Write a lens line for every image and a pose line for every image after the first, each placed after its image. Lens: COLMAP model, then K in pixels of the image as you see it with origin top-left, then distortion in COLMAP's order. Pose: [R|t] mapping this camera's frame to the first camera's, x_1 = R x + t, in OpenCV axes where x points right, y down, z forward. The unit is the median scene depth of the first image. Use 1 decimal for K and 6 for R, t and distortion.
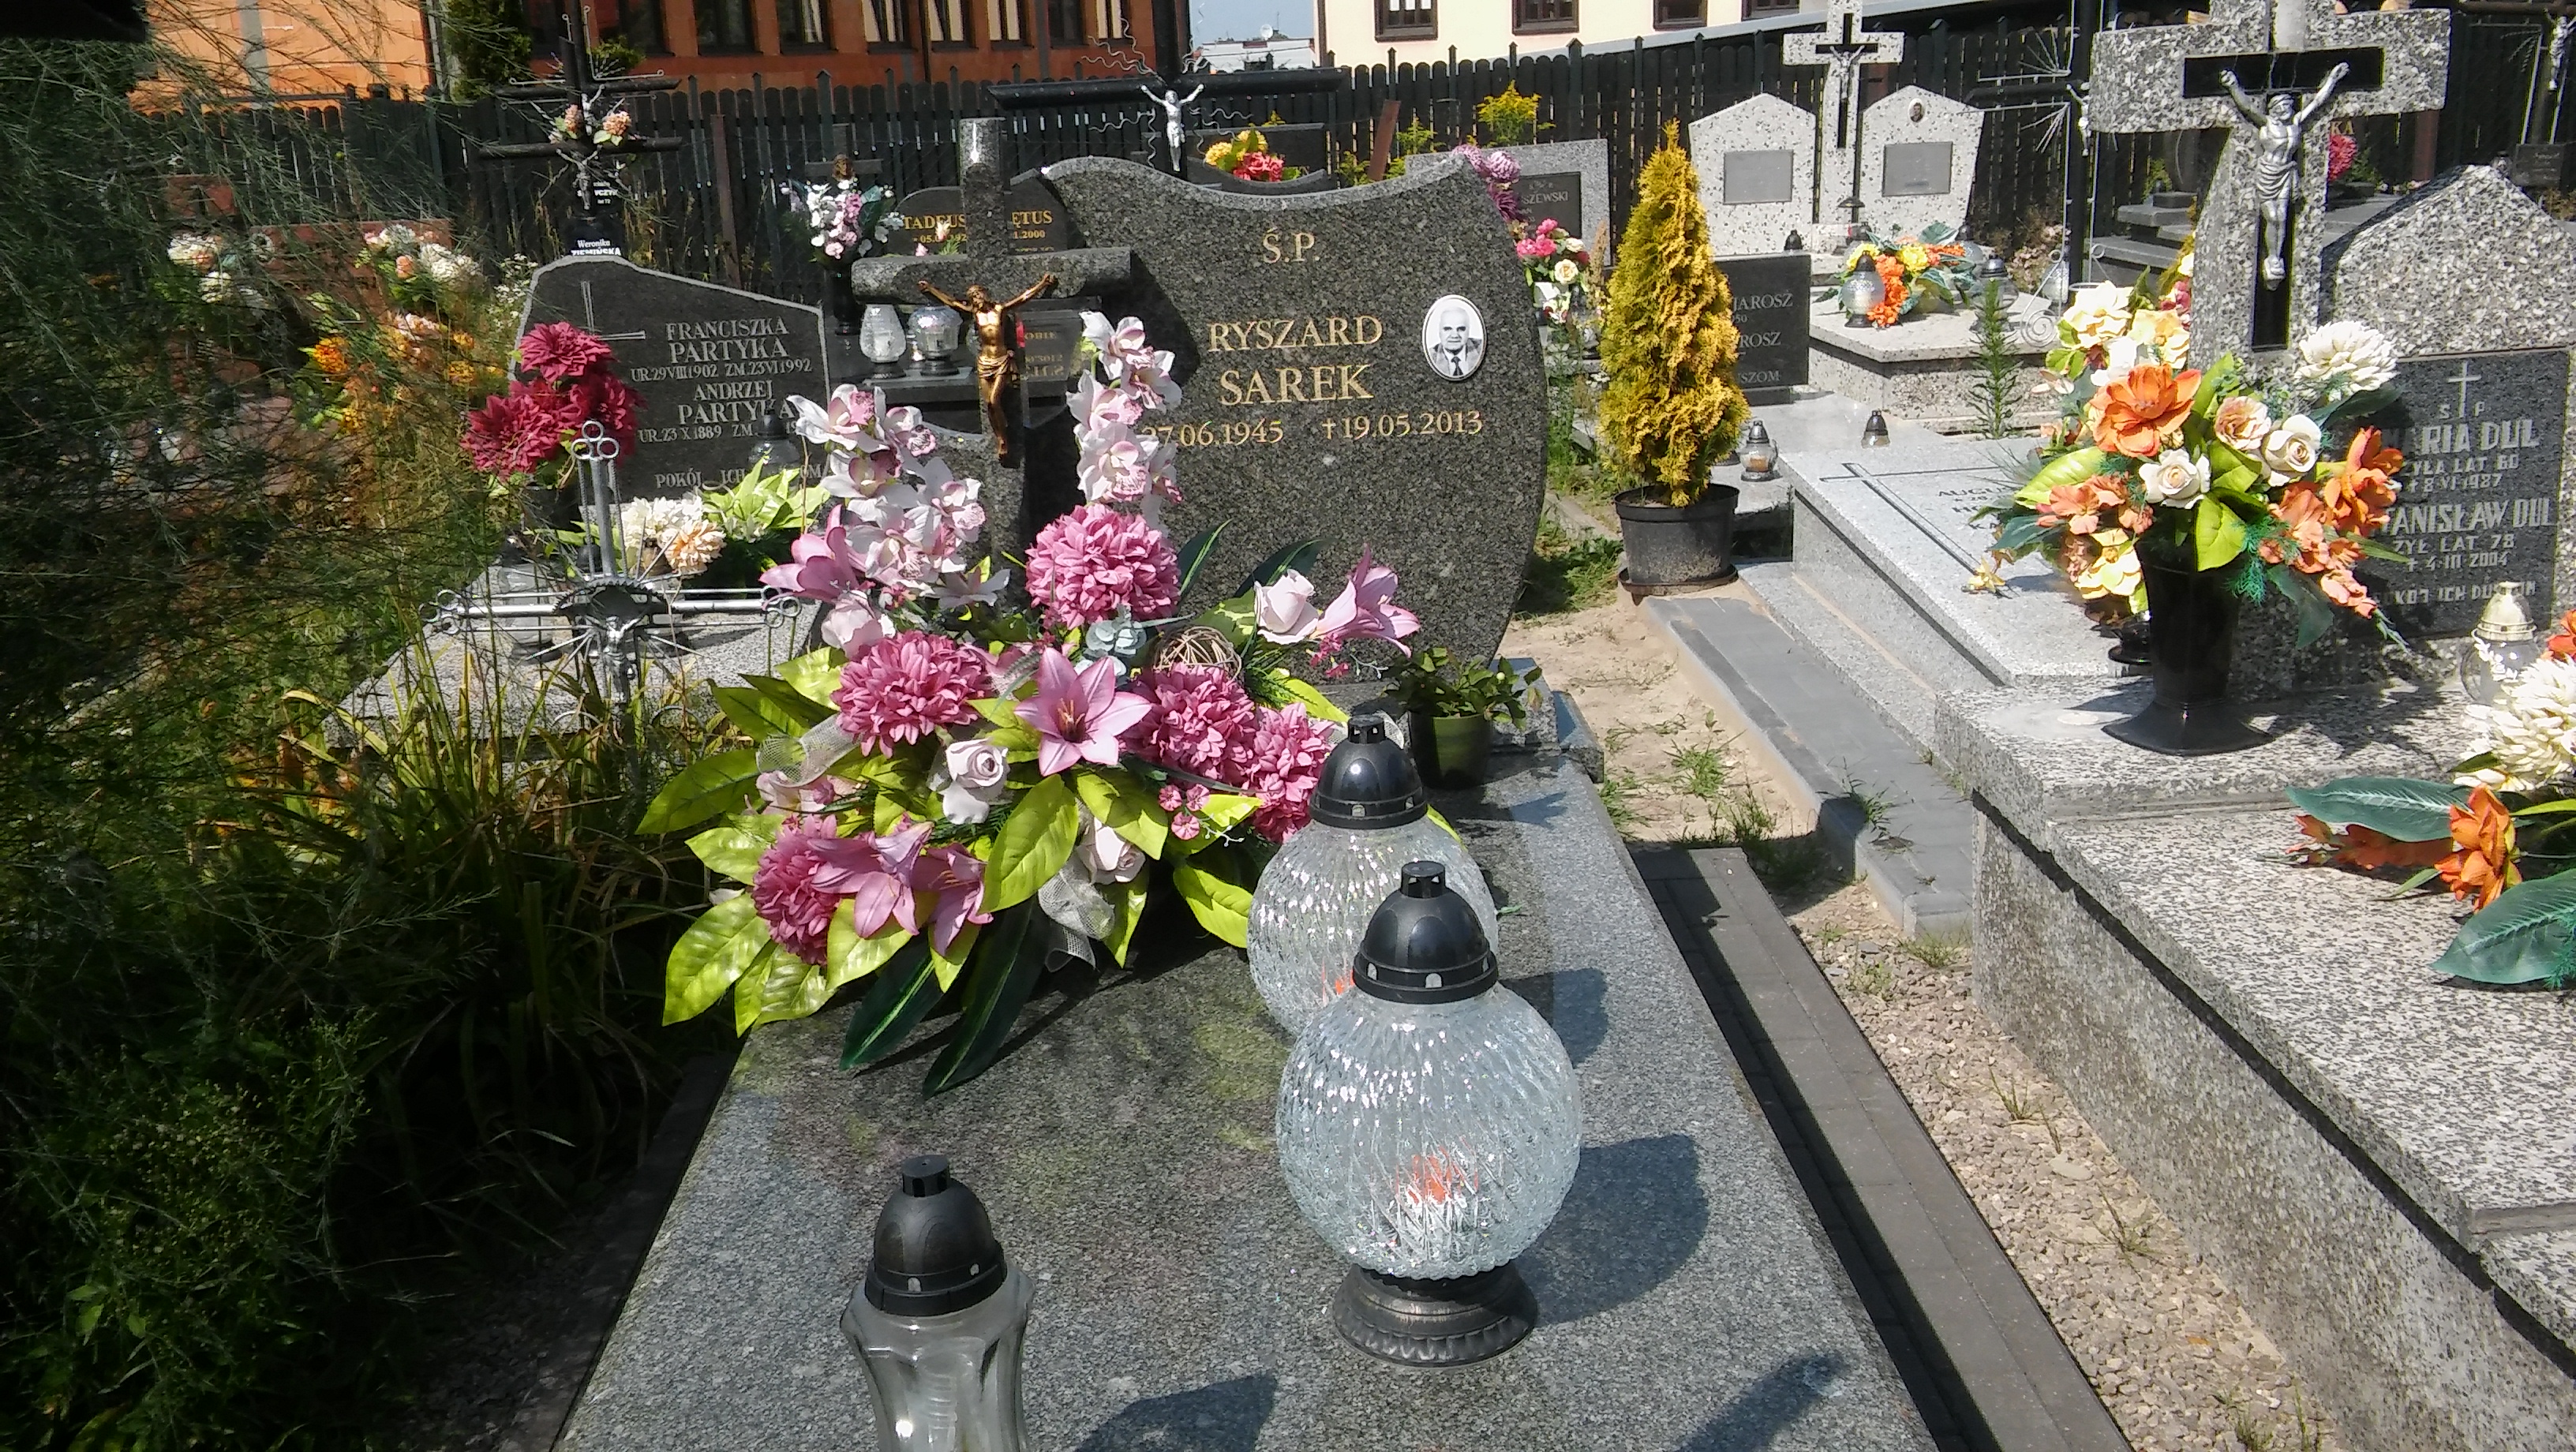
lens RADIAL K [[2257.0, 0, 1287.2], [0, 2257.0, 709.8], [0, 0, 1]] dist [0.103960, -0.193634]
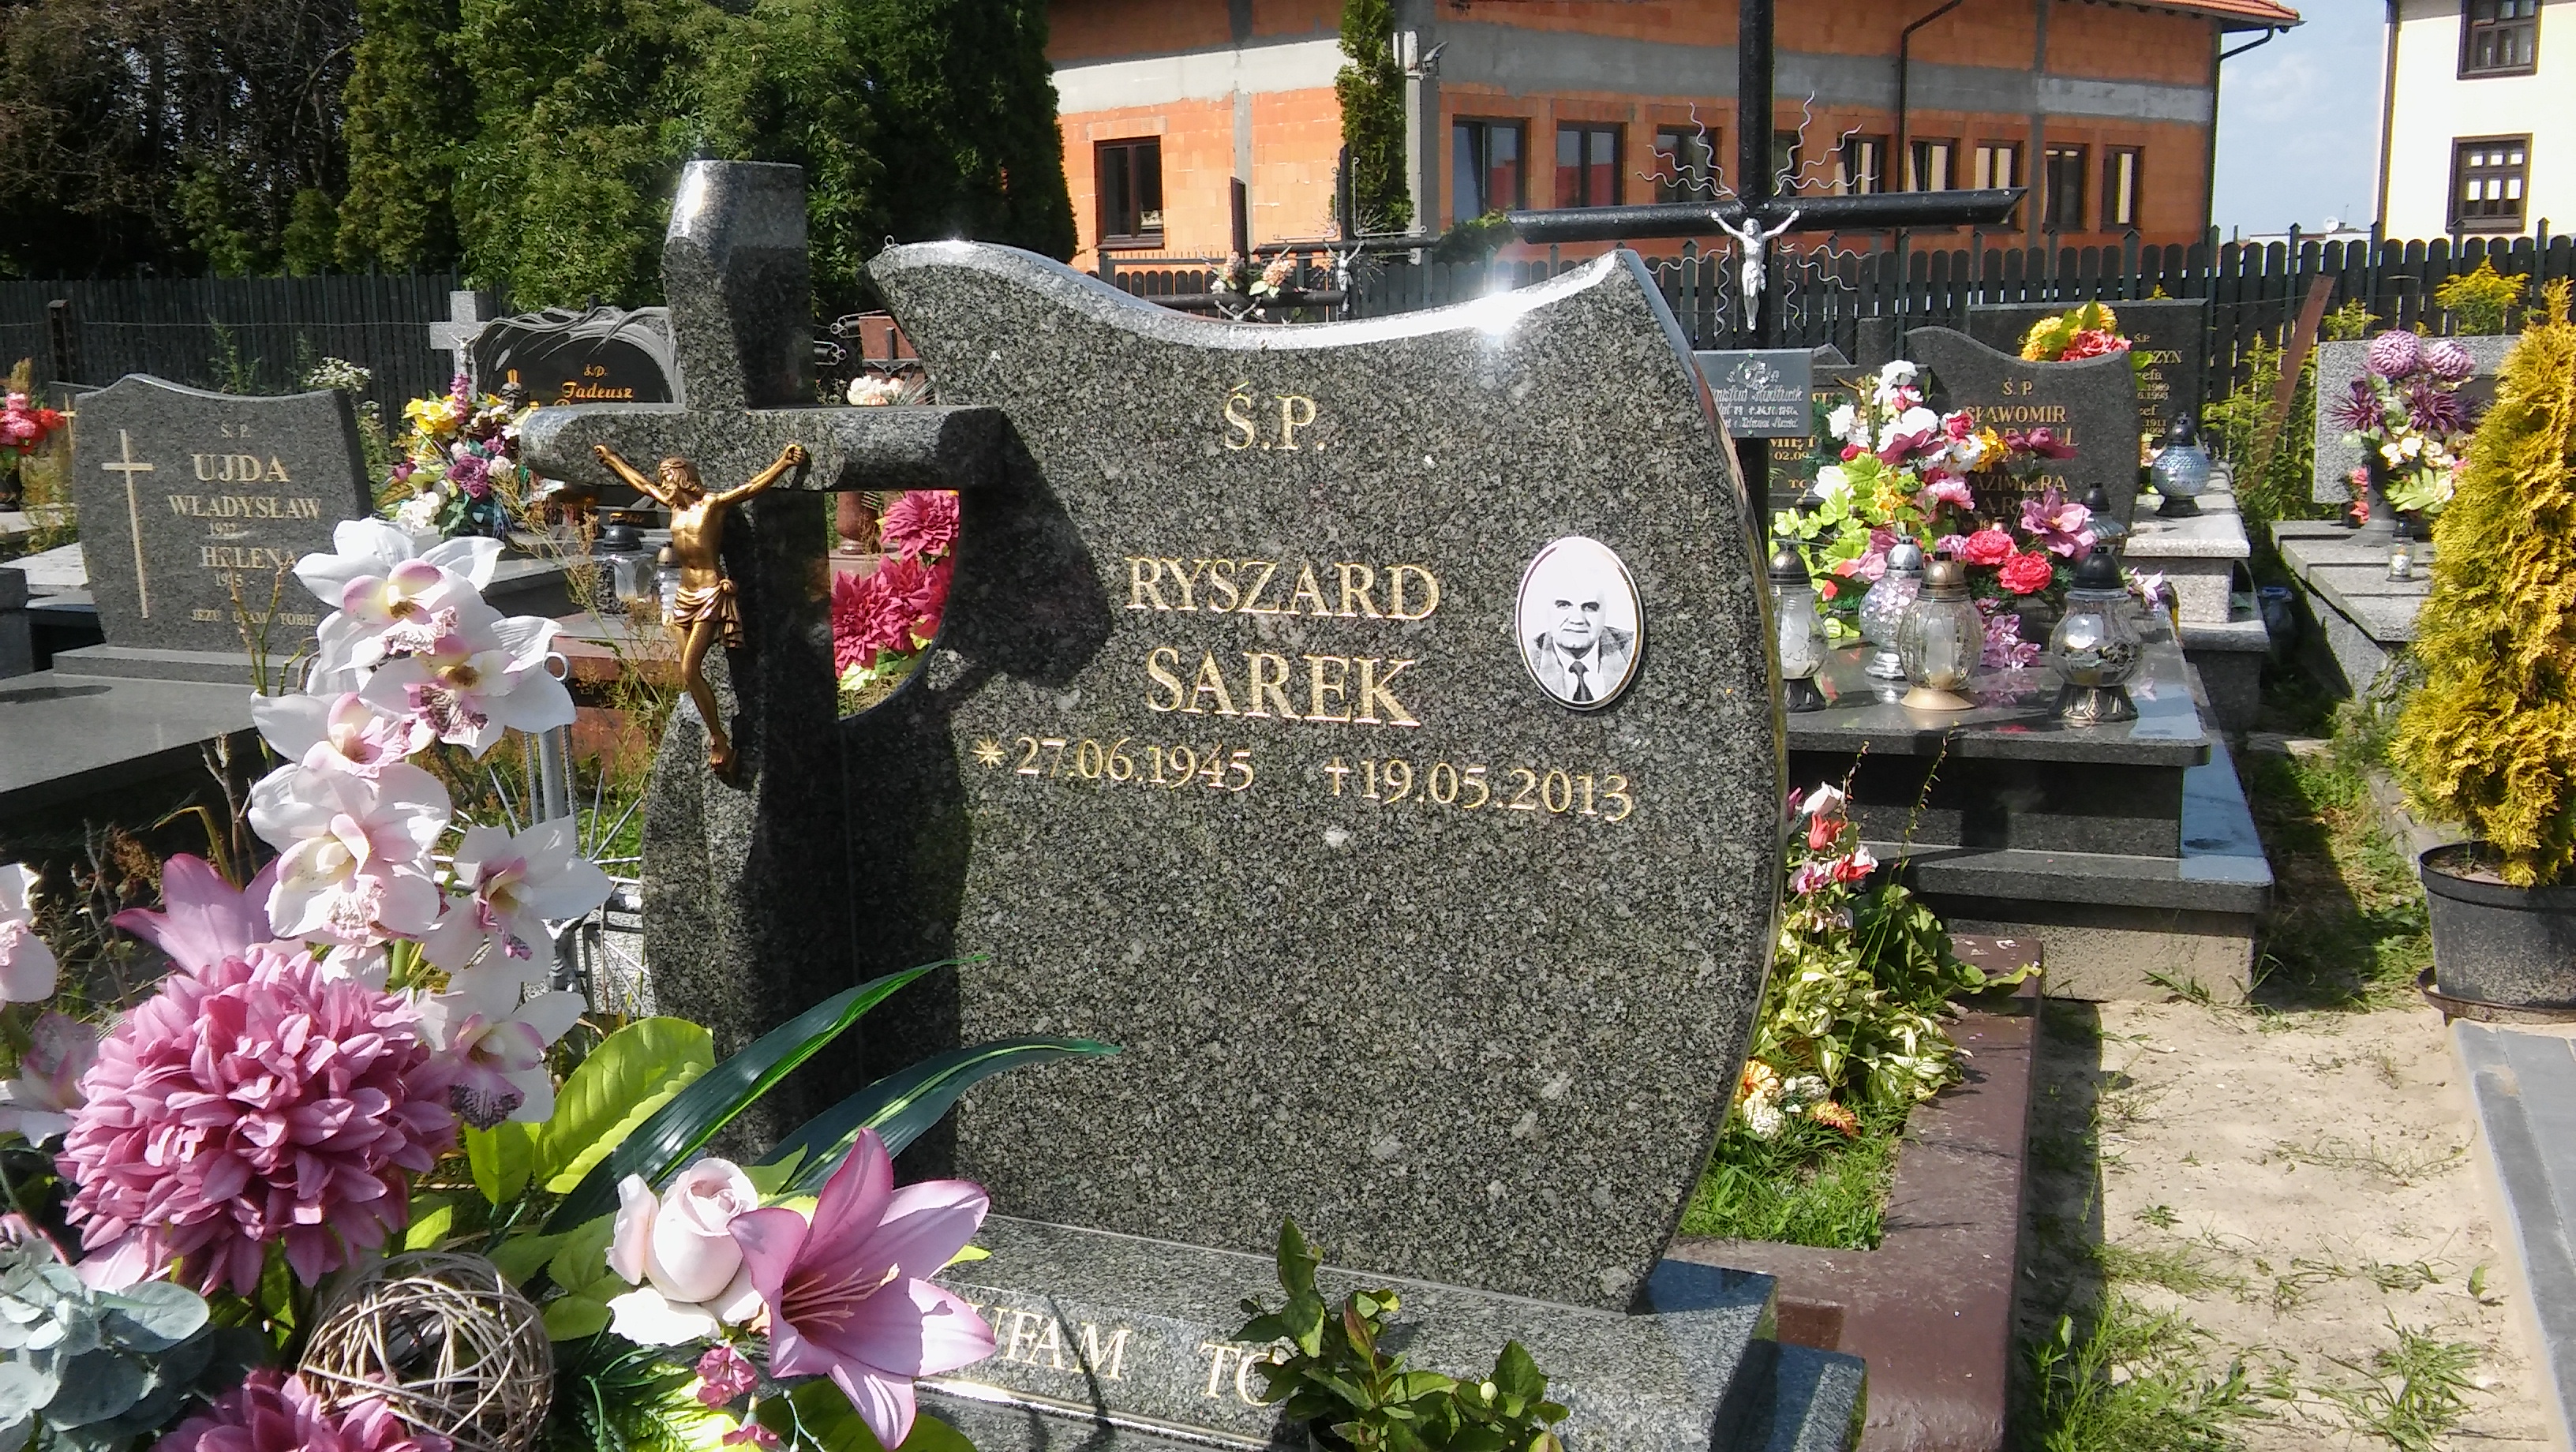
lens RADIAL K [[2257.0, 0, 1287.2], [0, 2257.0, 709.8], [0, 0, 1]] dist [0.103960, -0.193634]
pose [[0.908203, 0.102253, -0.405847, 0.213403], [-0.133687, 0.989772, -0.049792, -0.112766], [0.396605, 0.099478, 0.912584, 0.532101]]
